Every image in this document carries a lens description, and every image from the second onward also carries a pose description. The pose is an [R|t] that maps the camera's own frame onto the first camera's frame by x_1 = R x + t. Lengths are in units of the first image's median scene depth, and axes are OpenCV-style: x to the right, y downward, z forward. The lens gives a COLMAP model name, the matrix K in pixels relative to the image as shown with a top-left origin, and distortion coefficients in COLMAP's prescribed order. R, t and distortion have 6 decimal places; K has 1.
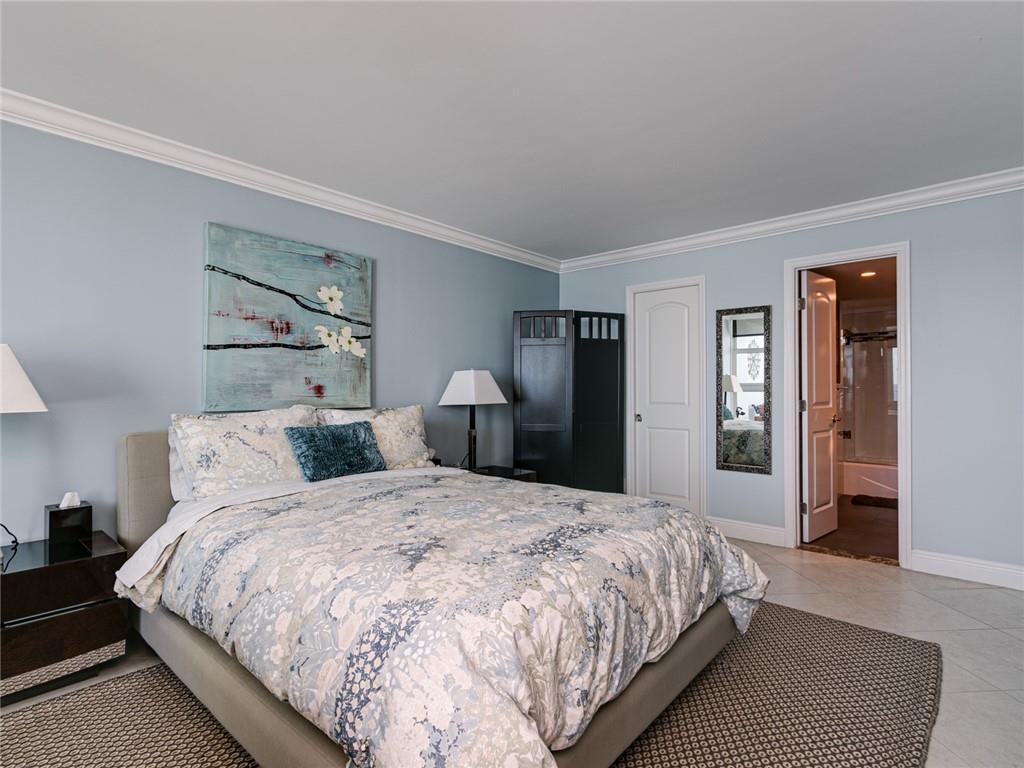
lens RADIAL K [[518.1, 0, 512.2], [0, 518.1, 384.5], [0, 0, 1]] dist [0.006266, -0.002369]
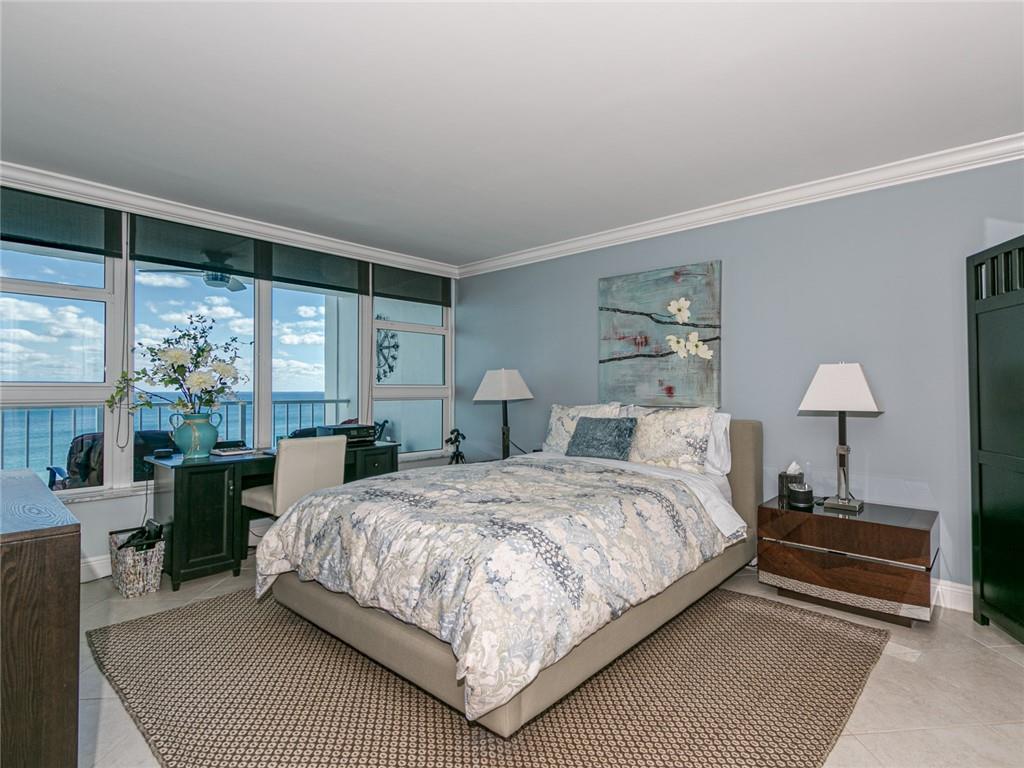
lens RADIAL K [[518.1, 0, 512.7], [0, 518.1, 383.7], [0, 0, 1]] dist [0.006266, -0.002369]
pose [[-0.007956, -0.013718, -0.999874, 0.802095], [0.005915, 0.999888, -0.013766, 0.009408], [0.999951, -0.006024, -0.007874, 0.660649]]
